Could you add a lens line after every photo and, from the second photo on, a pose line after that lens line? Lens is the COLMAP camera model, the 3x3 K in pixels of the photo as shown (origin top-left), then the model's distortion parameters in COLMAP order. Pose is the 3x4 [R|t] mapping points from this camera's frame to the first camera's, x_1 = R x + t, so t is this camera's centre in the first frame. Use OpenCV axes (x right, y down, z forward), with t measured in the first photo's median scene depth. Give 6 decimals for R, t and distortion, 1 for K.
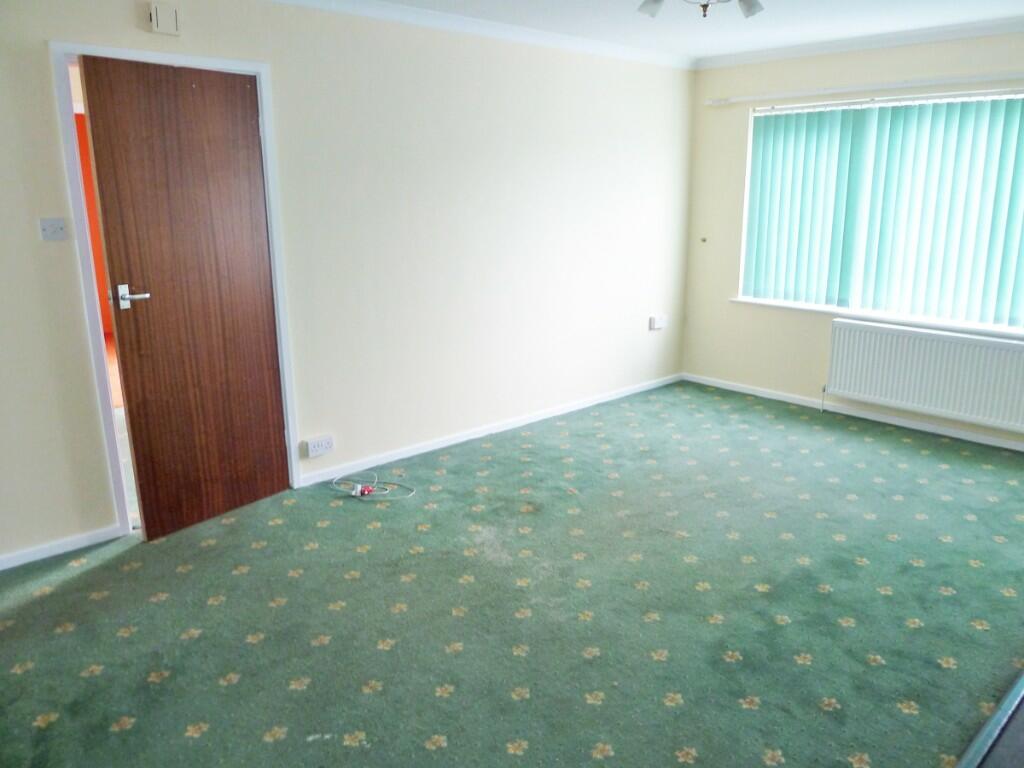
lens RADIAL K [[738.3, 0, 560.7], [0, 738.3, 382.7], [0, 0, 1]] dist [-0.034935, 0.001286]
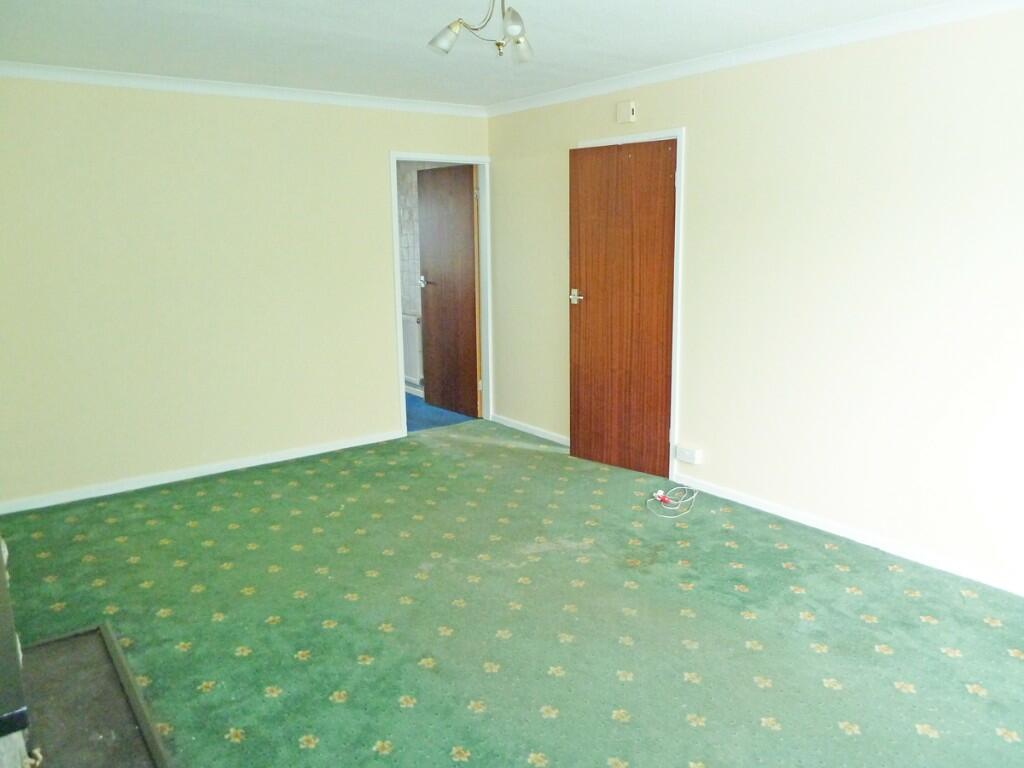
lens RADIAL K [[776.3, 0, 512.0], [0, 776.3, 384.0], [0, 0, 1]] dist [-0.042623, 0.003736]
pose [[-0.129968, 0.197352, -0.971679, 1.004933], [-0.238595, 0.944970, 0.223840, -0.259641], [0.962383, 0.260930, -0.075728, 0.963765]]
